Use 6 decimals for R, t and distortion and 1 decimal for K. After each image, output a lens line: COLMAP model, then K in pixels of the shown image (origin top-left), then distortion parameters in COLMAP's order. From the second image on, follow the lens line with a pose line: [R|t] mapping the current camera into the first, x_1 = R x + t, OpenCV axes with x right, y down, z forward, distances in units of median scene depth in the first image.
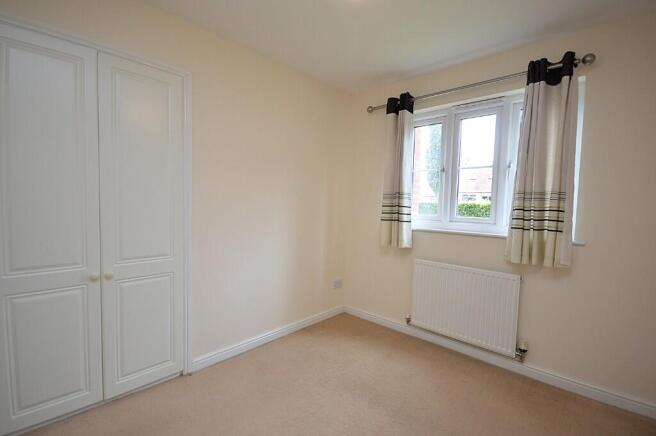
lens RADIAL K [[297.3, 0, 330.0], [0, 297.3, 216.4], [0, 0, 1]] dist [0.007464, -0.000543]
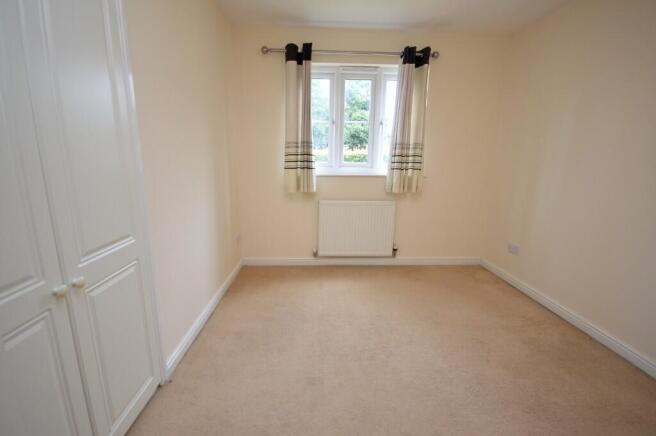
lens RADIAL K [[297.3, 0, 331.4], [0, 297.3, 215.3], [0, 0, 1]] dist [0.007464, -0.000543]
pose [[0.701118, -0.160887, 0.694658, -0.535231], [0.040611, 0.981641, 0.186366, -0.017537], [-0.711888, -0.102454, 0.694779, 0.171381]]
